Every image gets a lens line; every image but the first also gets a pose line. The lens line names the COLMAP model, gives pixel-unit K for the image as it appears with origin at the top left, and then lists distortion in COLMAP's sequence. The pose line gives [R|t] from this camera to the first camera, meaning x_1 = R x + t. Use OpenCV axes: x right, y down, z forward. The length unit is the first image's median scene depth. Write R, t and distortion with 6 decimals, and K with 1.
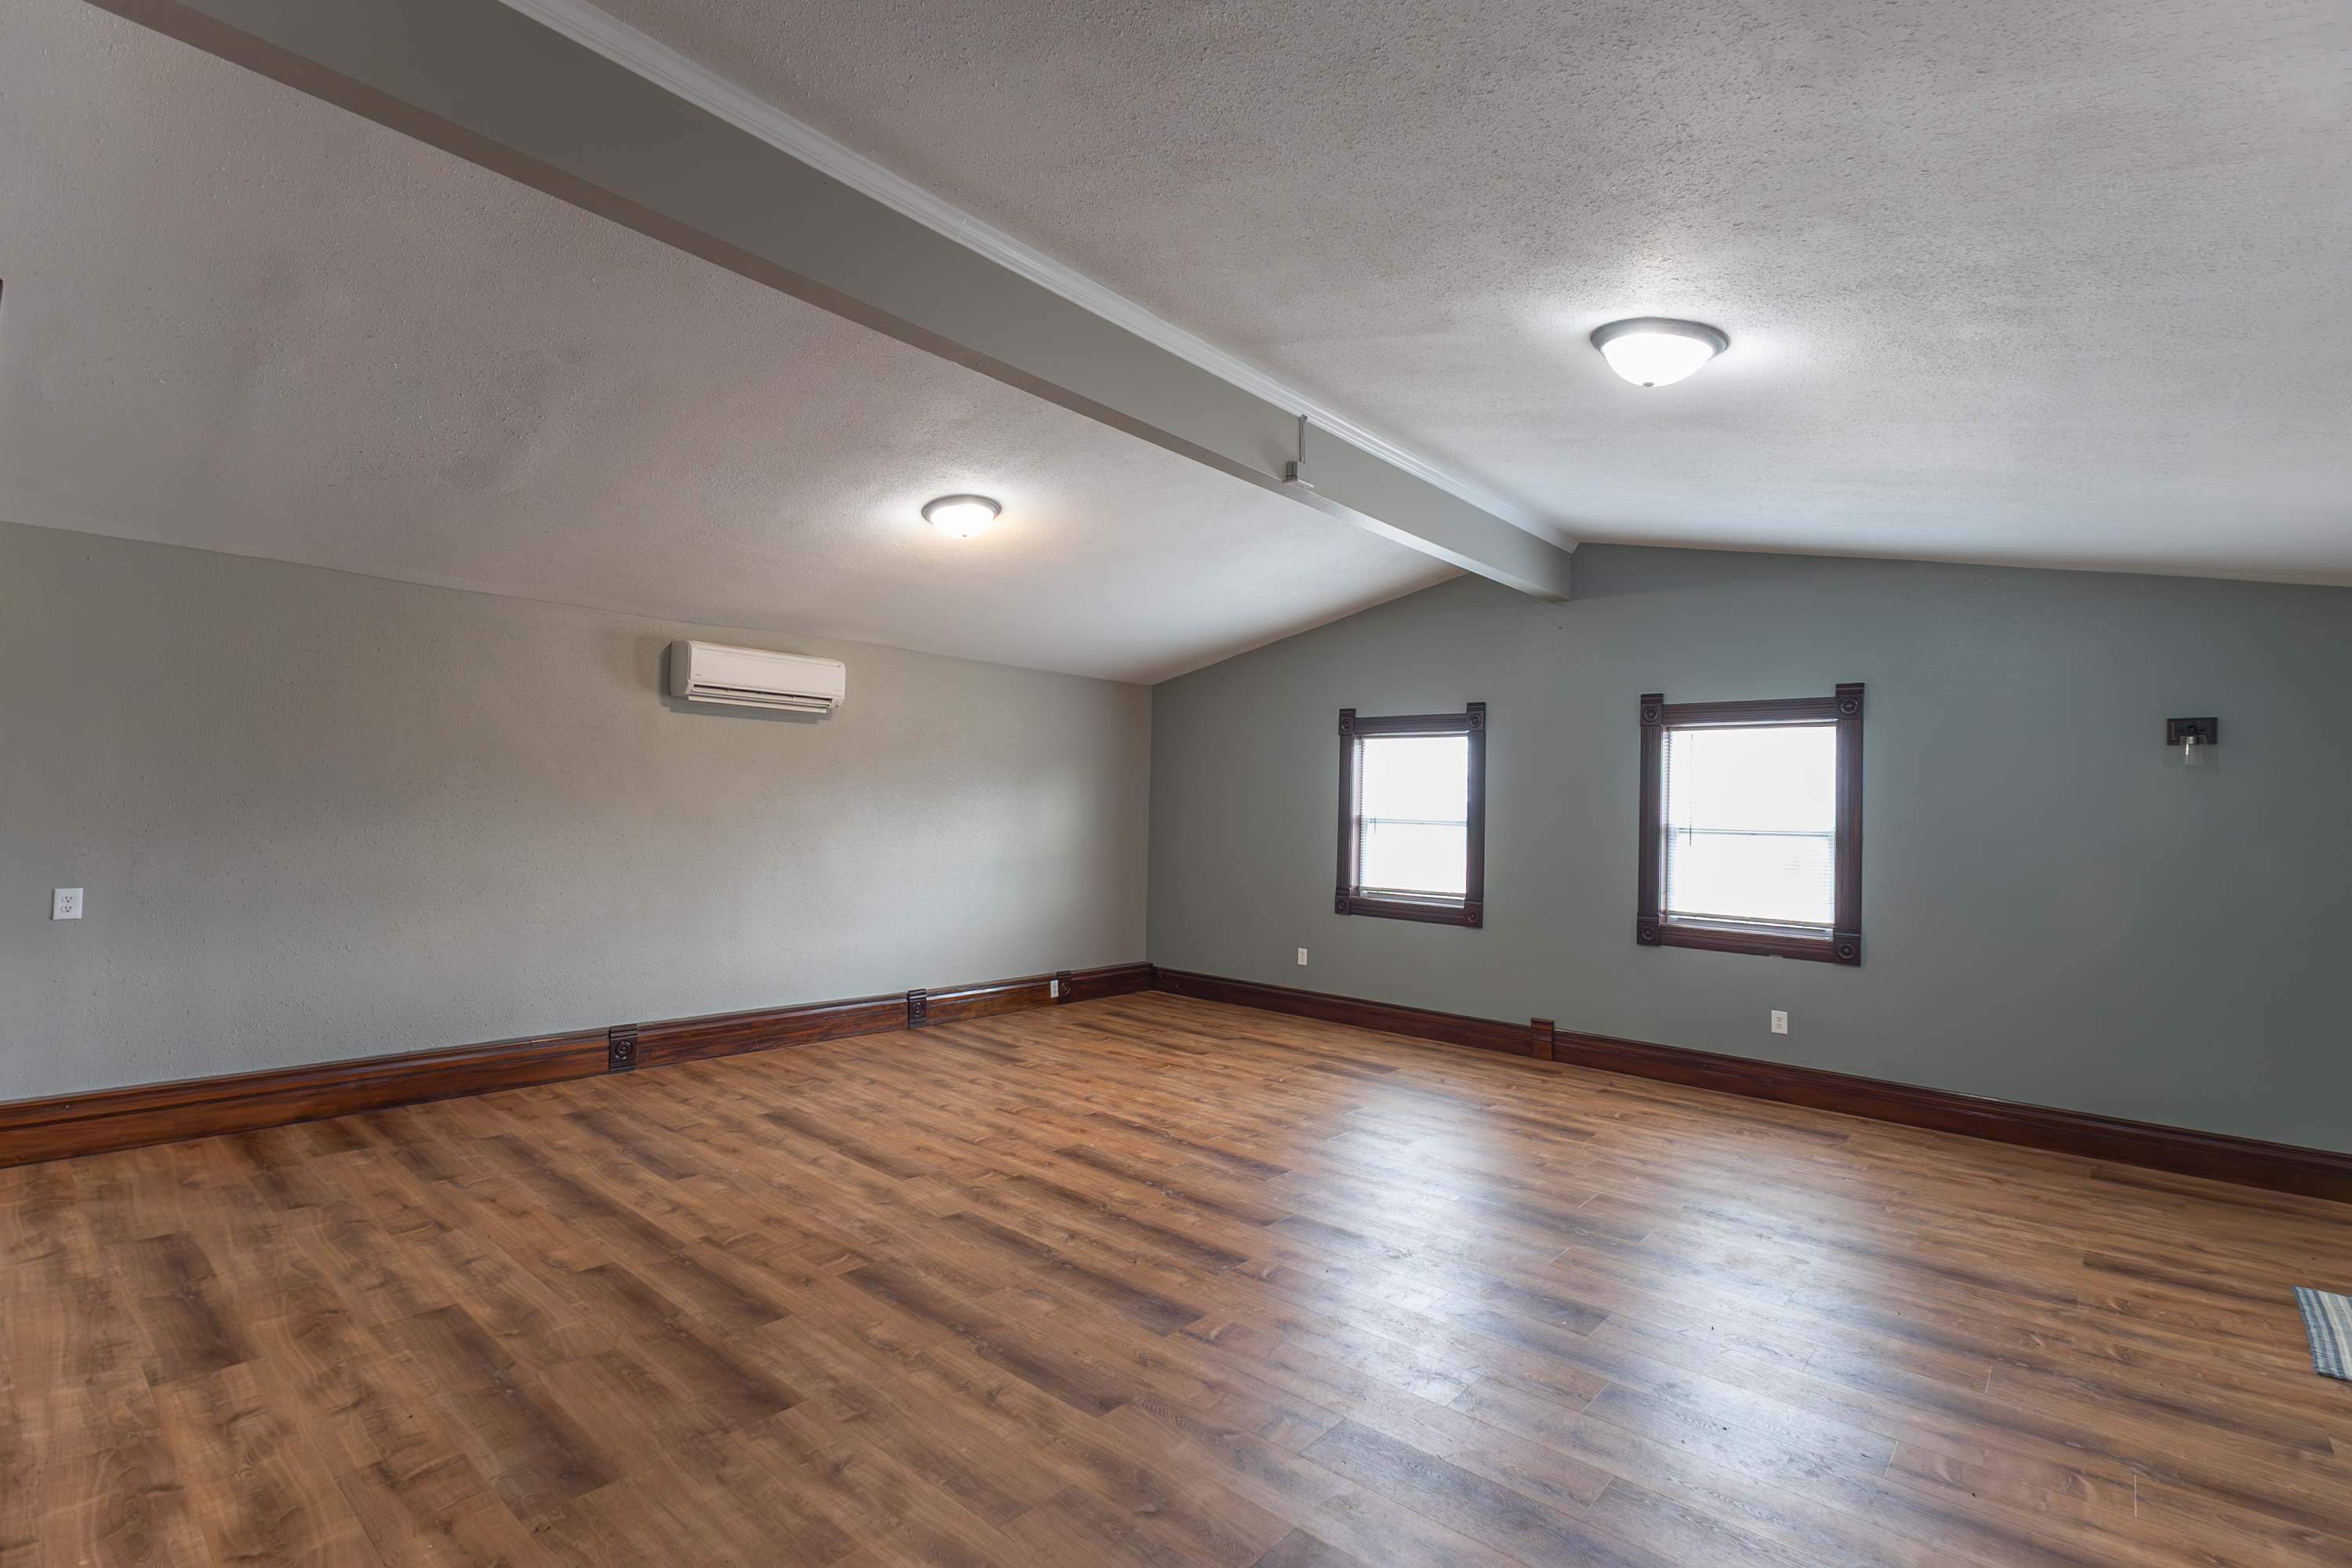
lens RADIAL K [[1067.3, 0, 1181.3], [0, 1067.3, 785.8], [0, 0, 1]] dist [0.033262, -0.011765]
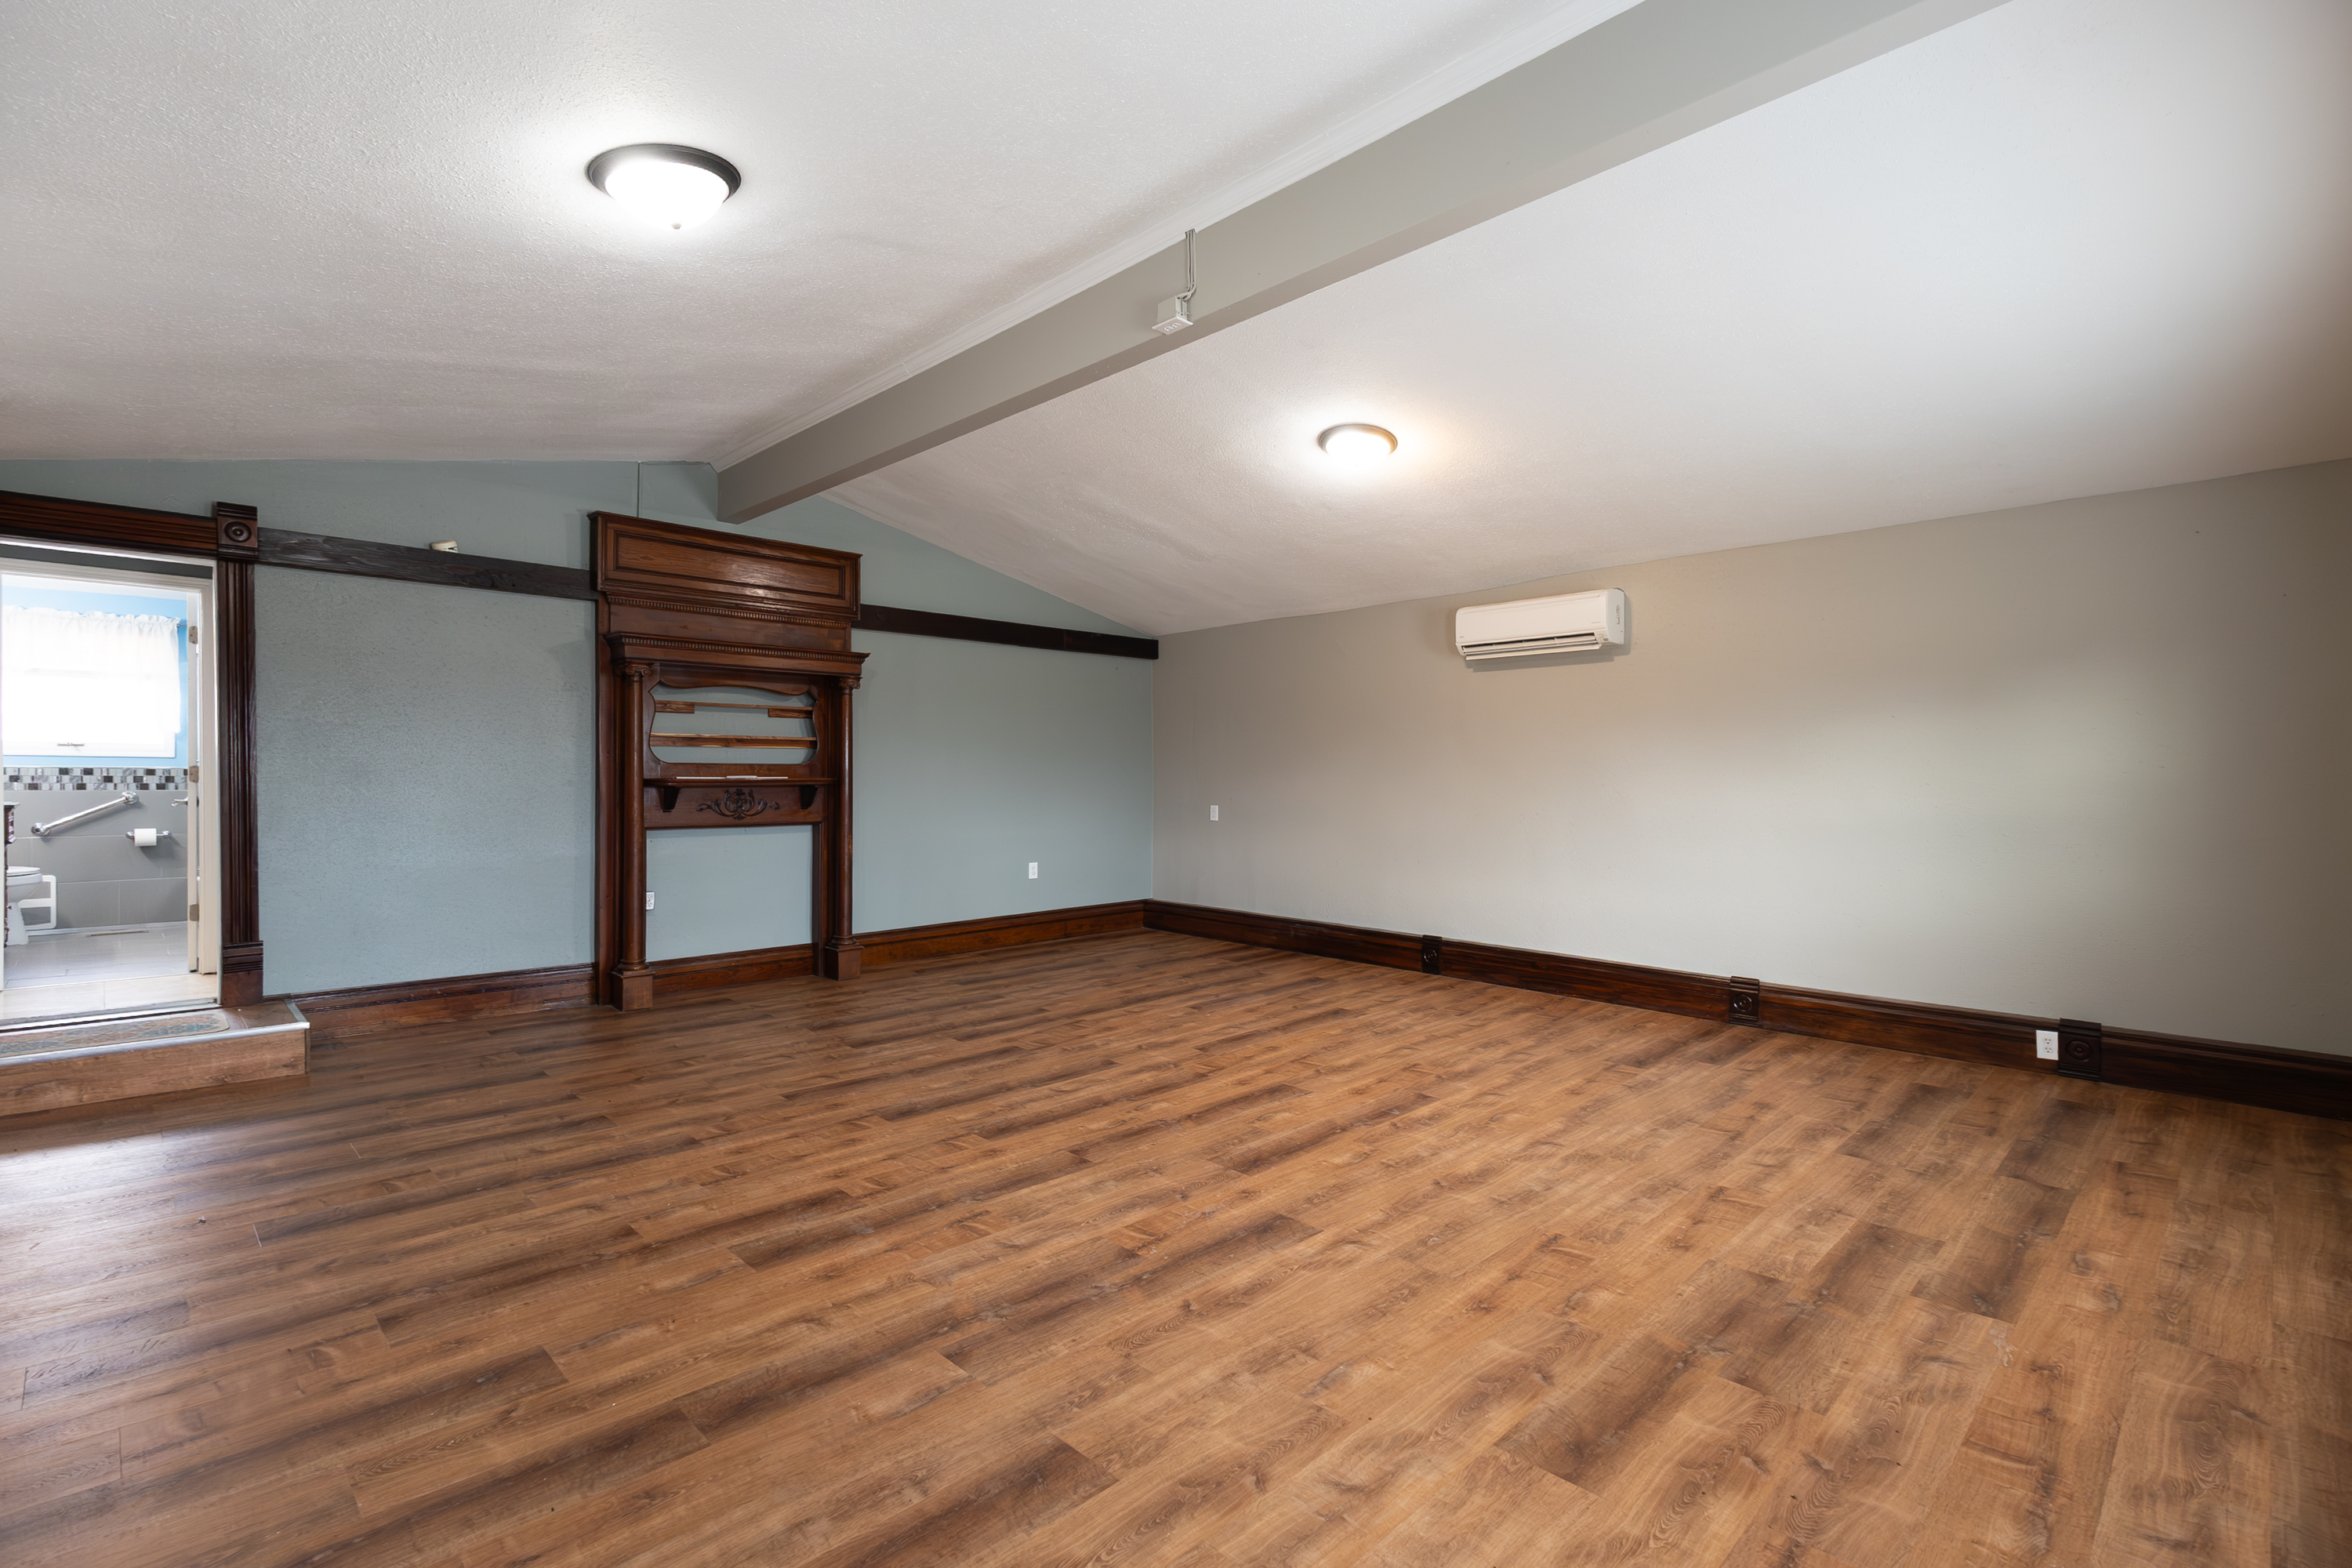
lens RADIAL K [[1067.3, 0, 1181.3], [0, 1067.3, 785.8], [0, 0, 1]] dist [0.033262, -0.011765]
pose [[-0.078808, -0.020759, -0.996674, 0.879445], [0.024268, 0.999447, -0.022735, 0.089870], [0.996594, -0.025979, -0.078260, 1.003699]]
